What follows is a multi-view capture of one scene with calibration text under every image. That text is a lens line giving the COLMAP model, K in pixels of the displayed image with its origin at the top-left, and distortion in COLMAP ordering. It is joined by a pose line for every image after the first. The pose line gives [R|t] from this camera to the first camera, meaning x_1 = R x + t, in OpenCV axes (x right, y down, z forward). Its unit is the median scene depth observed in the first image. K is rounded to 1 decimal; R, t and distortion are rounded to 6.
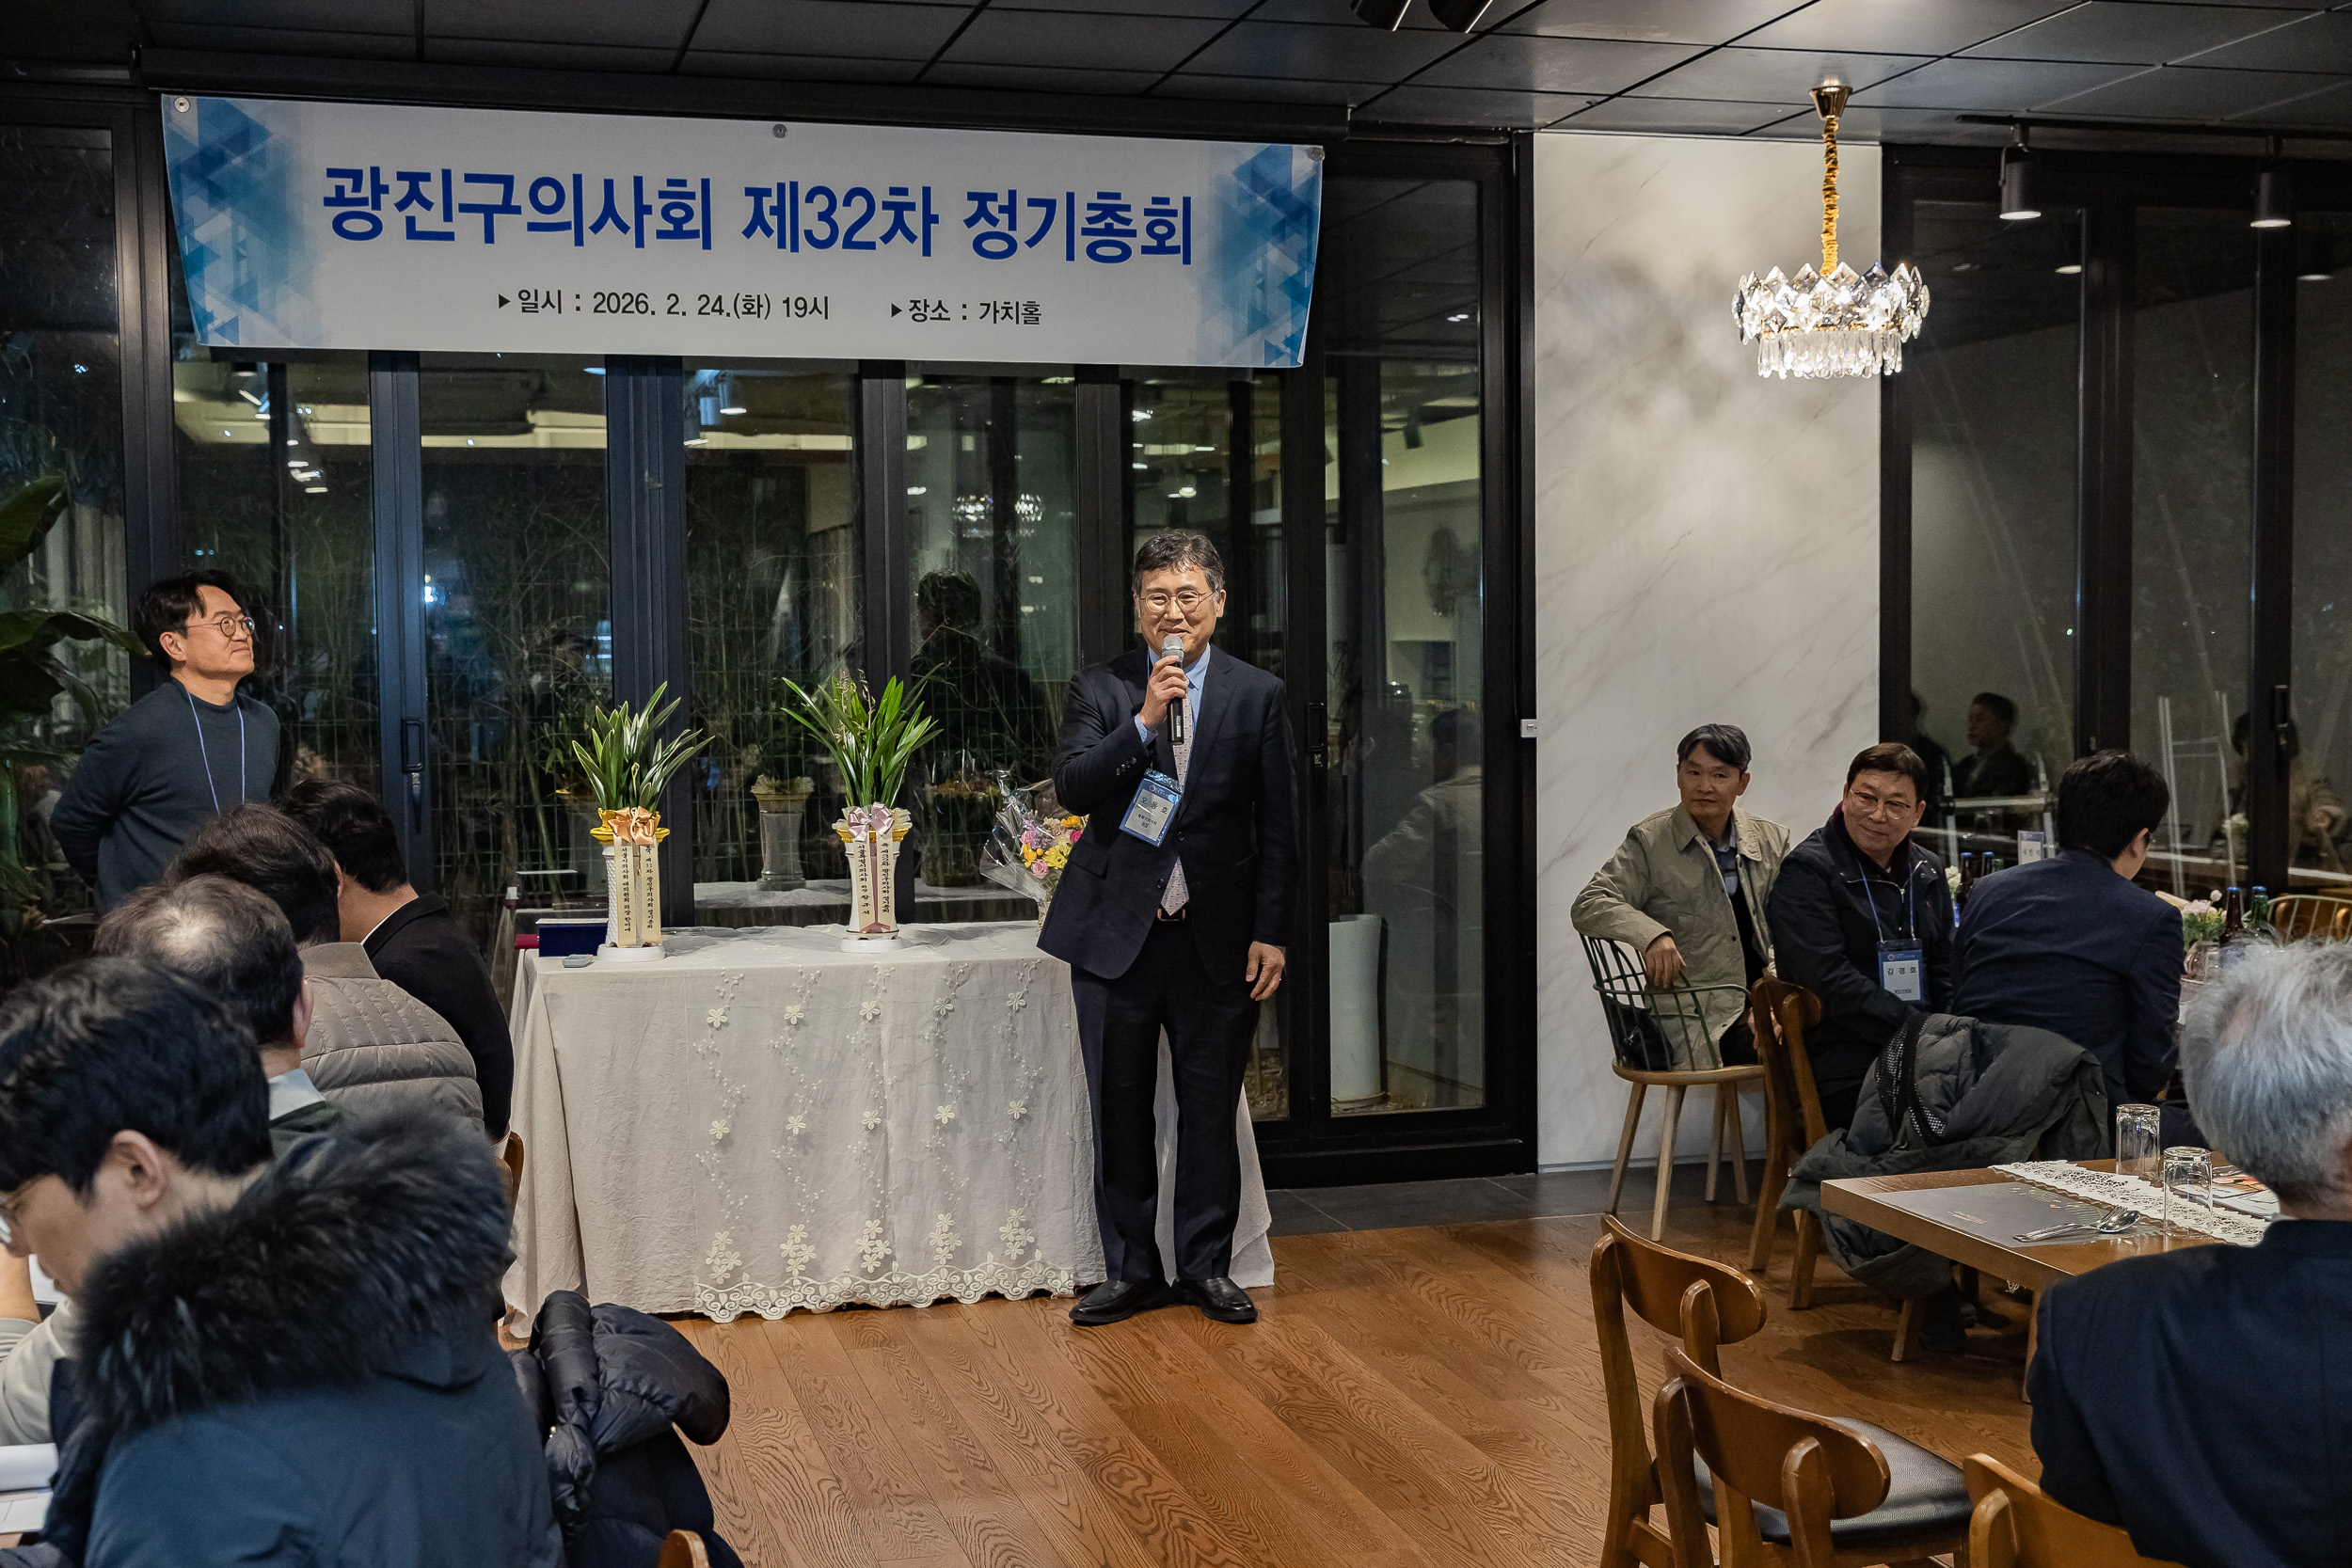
lens RADIAL K [[2735.8, 0, 1169.6], [0, 2735.8, 797.1], [0, 0, 1]] dist [0.034988, 0.000000]
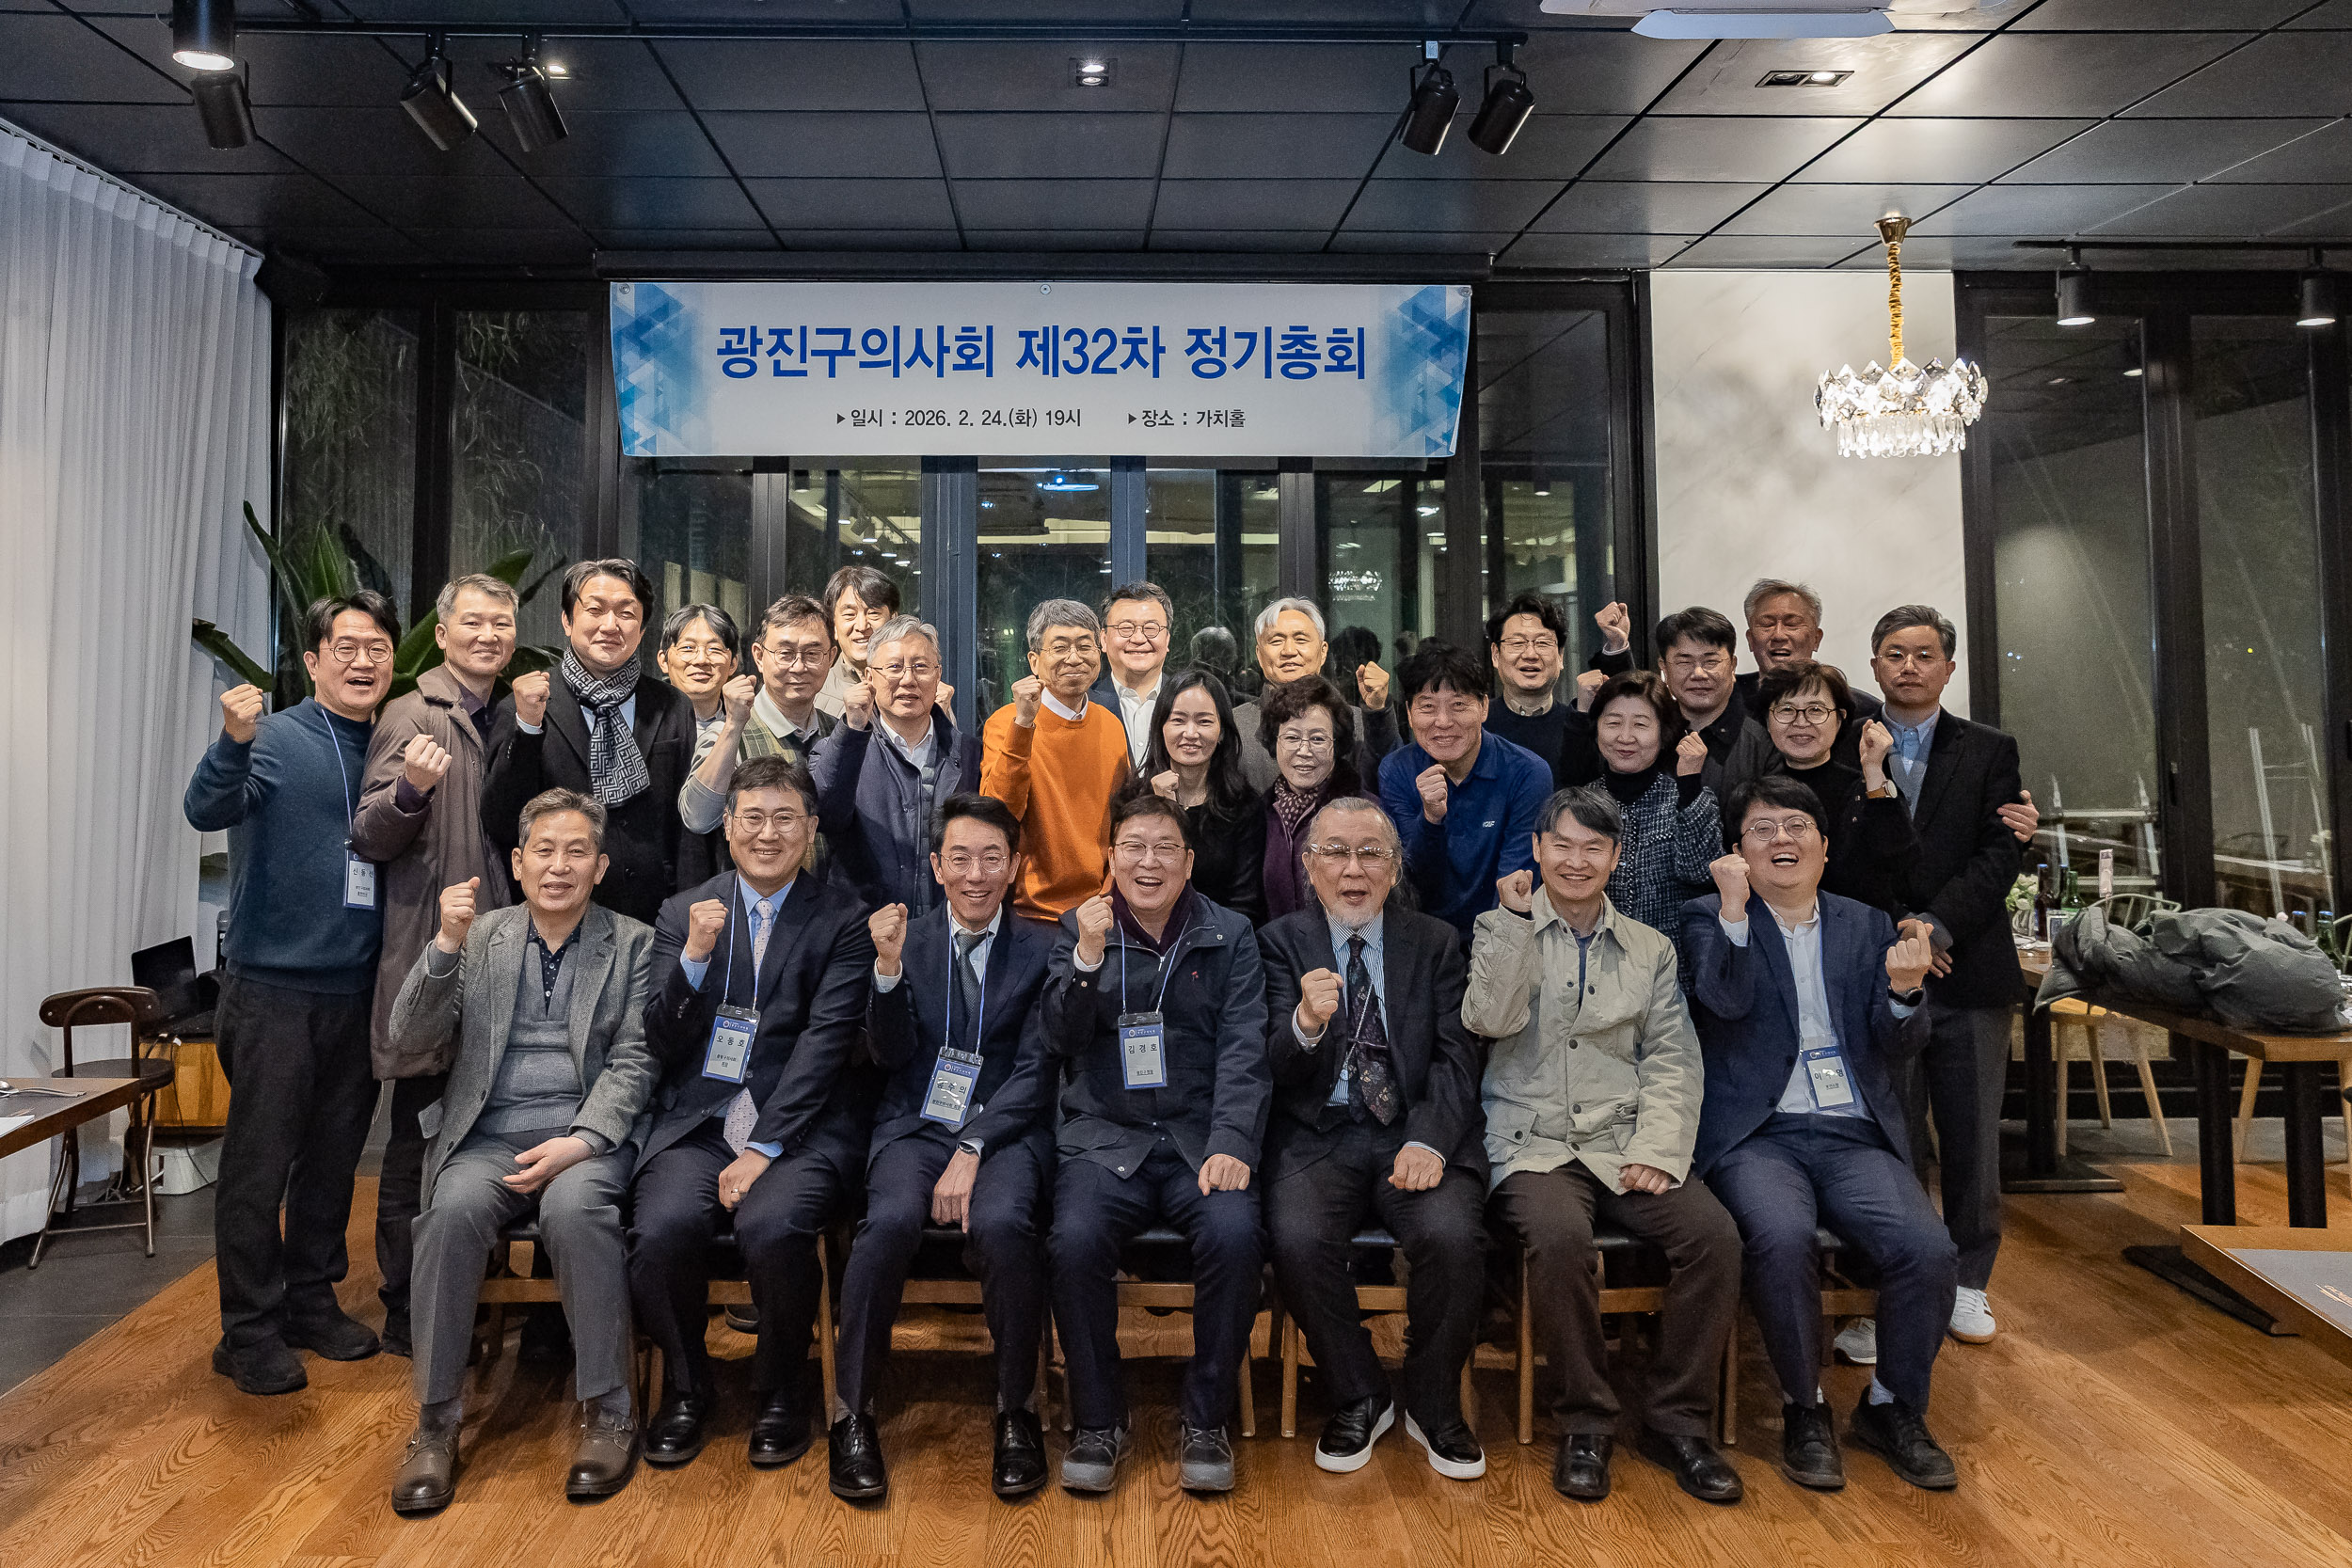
lens RADIAL K [[1794.0, 0, 1103.7], [0, 1794.0, 554.6], [0, 0, 1]] dist [-0.016555, 0.028652]
pose [[0.970068, -0.008444, -0.242685, 0.096423], [-0.021621, 0.992423, -0.120952, -0.009210], [0.241868, 0.122578, 0.962536, 0.180868]]
